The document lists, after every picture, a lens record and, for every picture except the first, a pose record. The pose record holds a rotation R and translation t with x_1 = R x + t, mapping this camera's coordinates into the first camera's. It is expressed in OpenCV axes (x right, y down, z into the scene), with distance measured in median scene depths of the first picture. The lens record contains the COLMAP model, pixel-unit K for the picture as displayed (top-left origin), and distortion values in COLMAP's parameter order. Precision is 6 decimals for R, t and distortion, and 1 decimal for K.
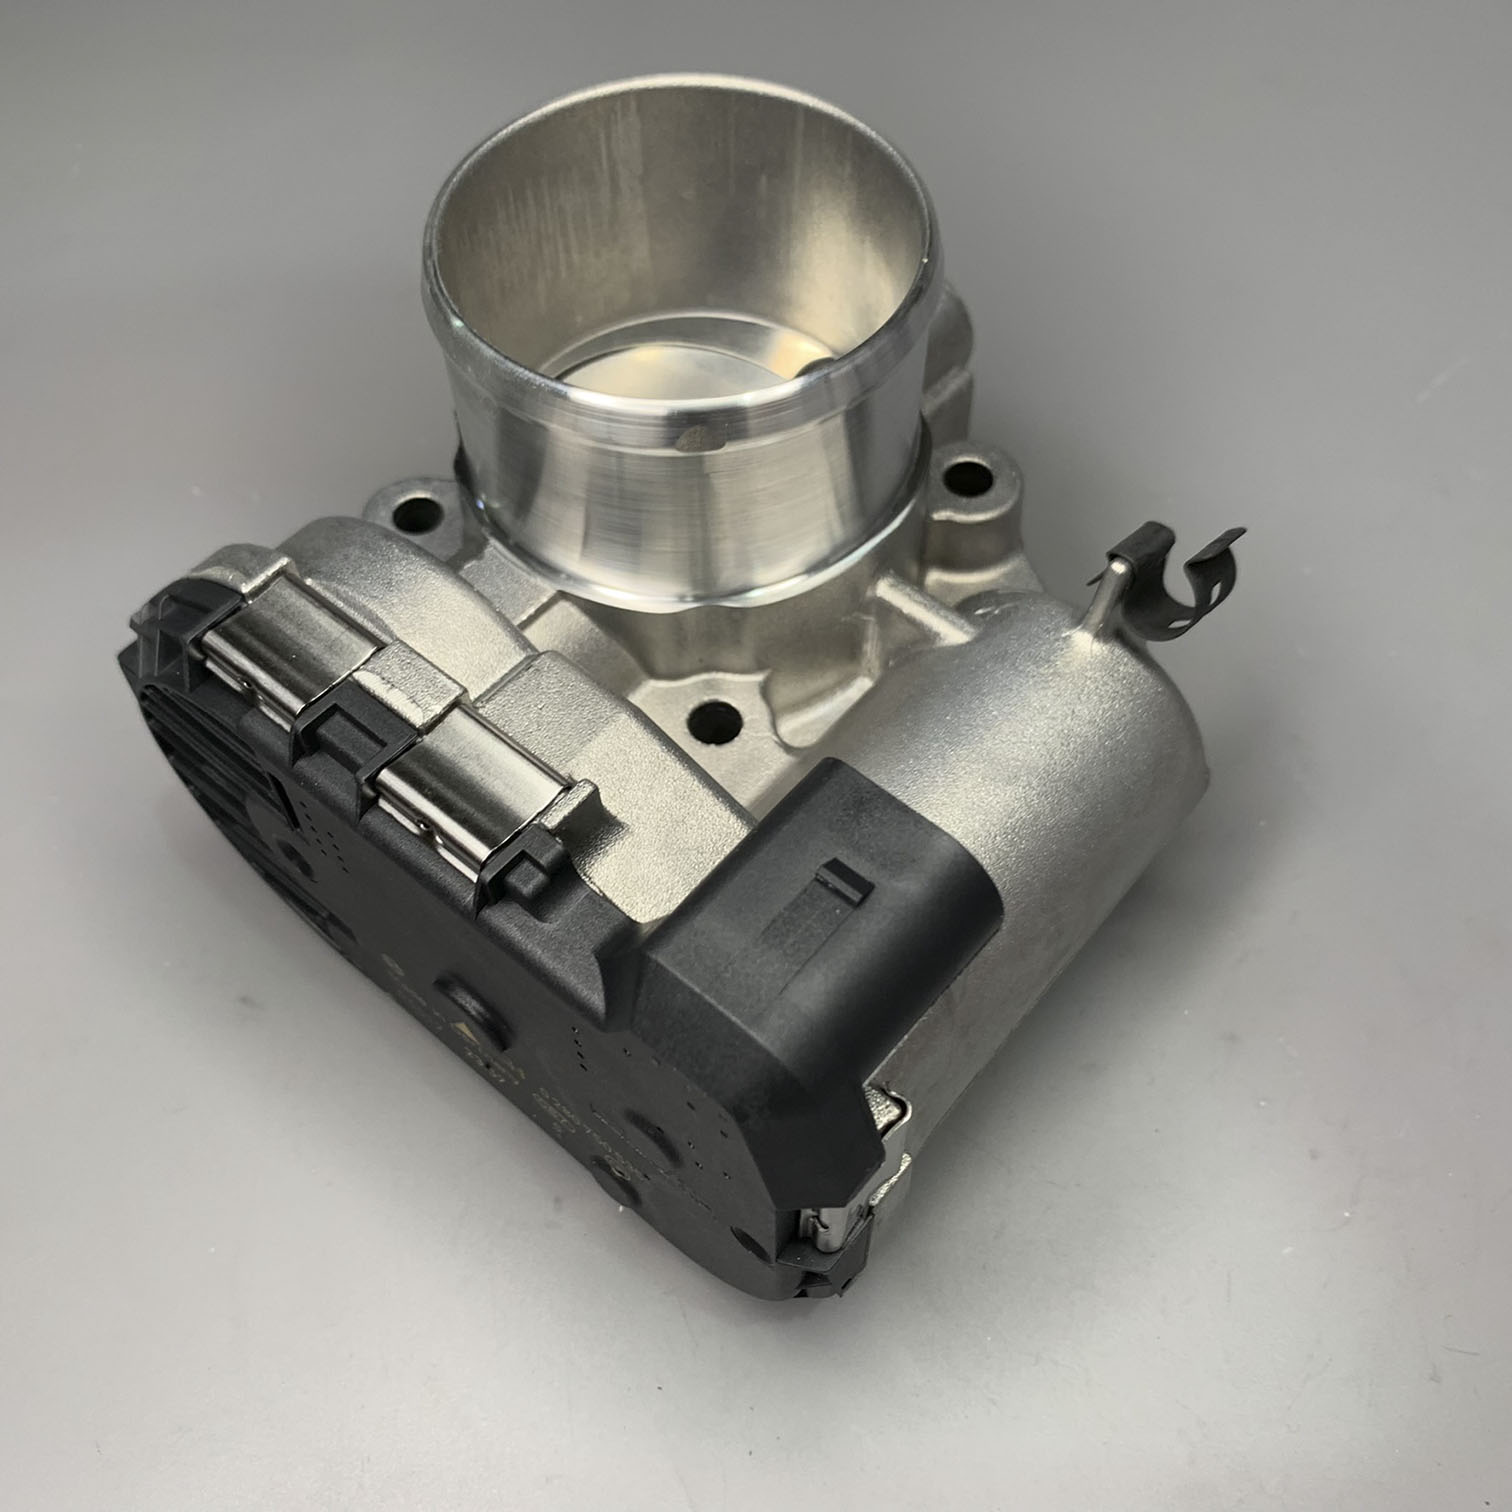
lens RADIAL K [[1737.2, 0, 756.0], [0, 1737.2, 756.0], [0, 0, 1]] dist [0.005697, -0.009105]
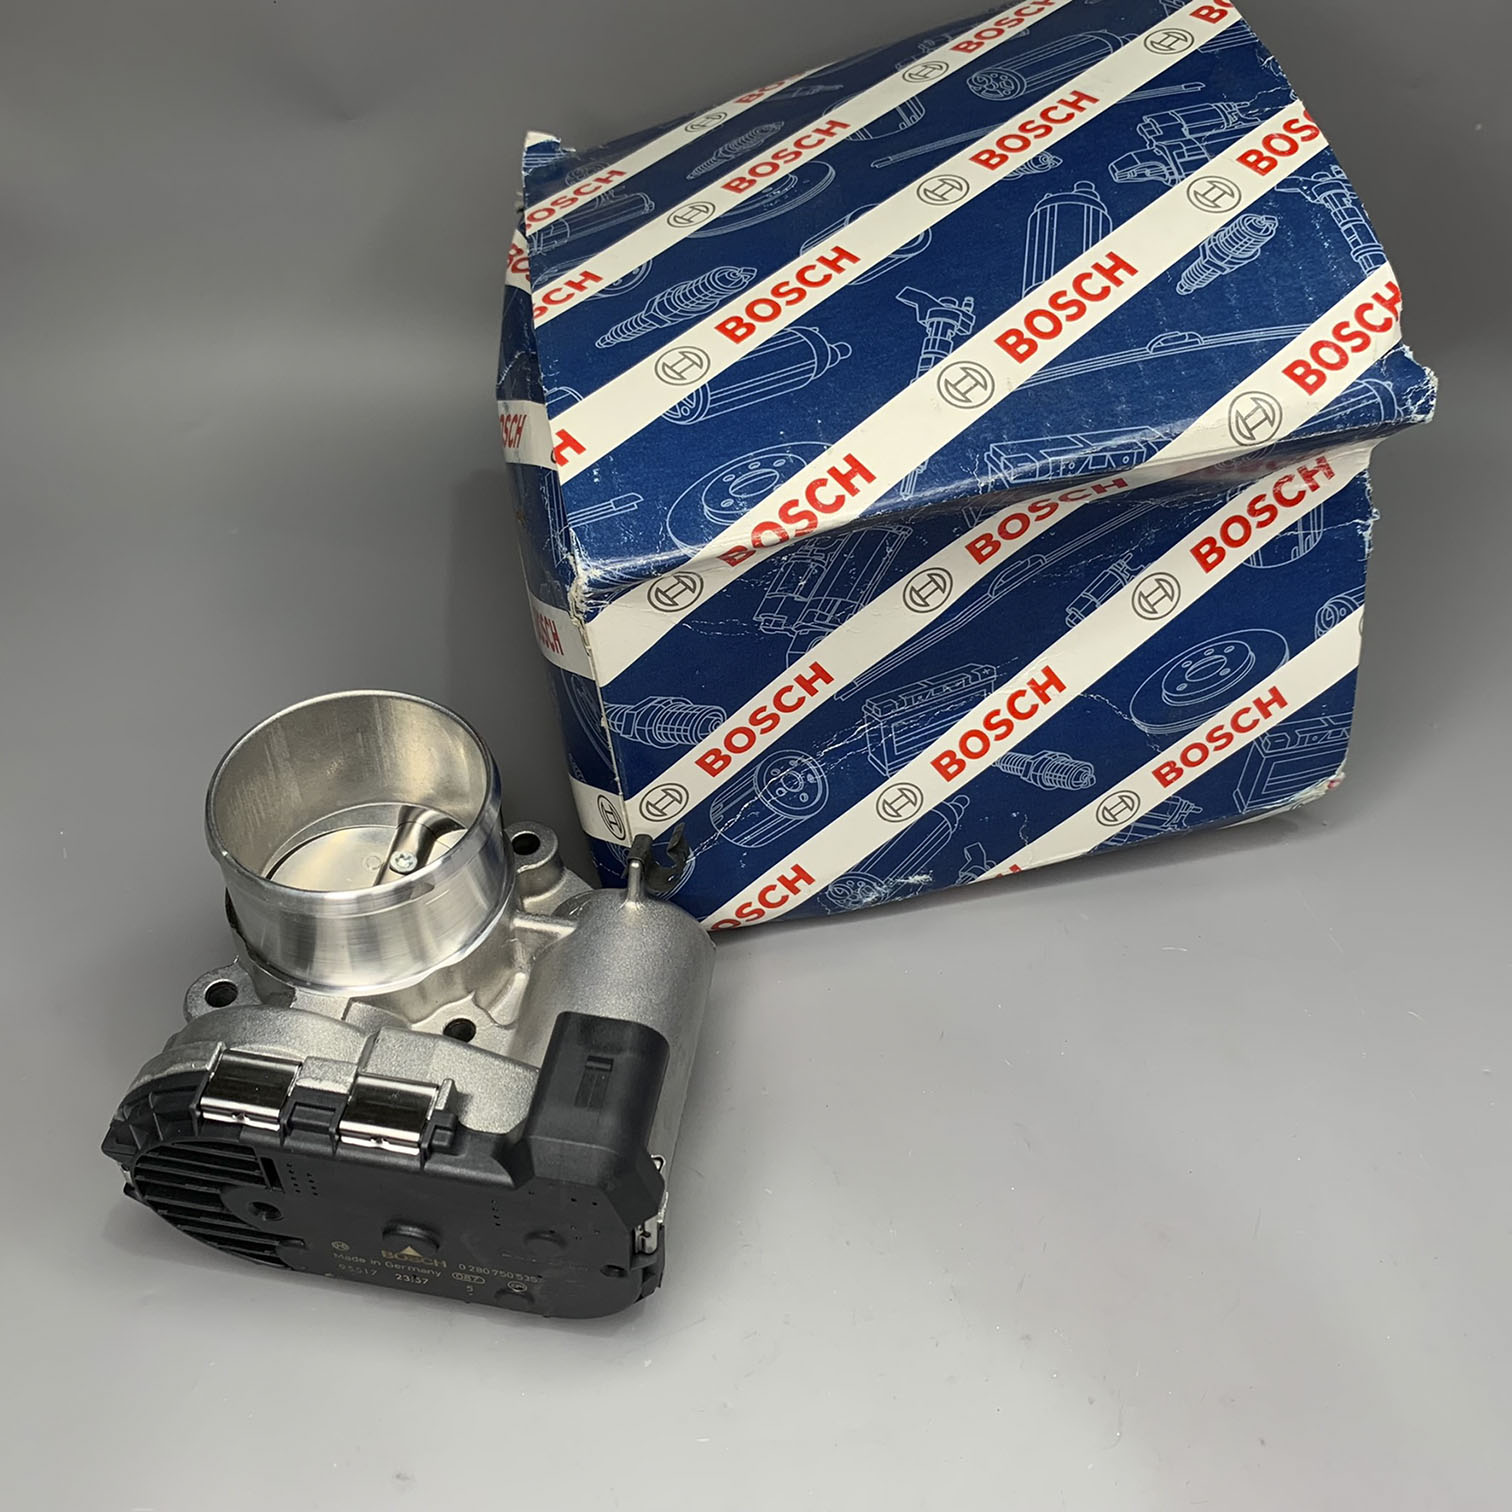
lens RADIAL K [[1737.2, 0, 756.0], [0, 1737.2, 756.0], [0, 0, 1]] dist [0.005697, -0.009105]
pose [[0.862653, -0.361397, 0.353867, -0.315081], [0.402754, 0.914031, -0.048349, -0.074023], [-0.305972, 0.184230, 0.934045, -0.860332]]
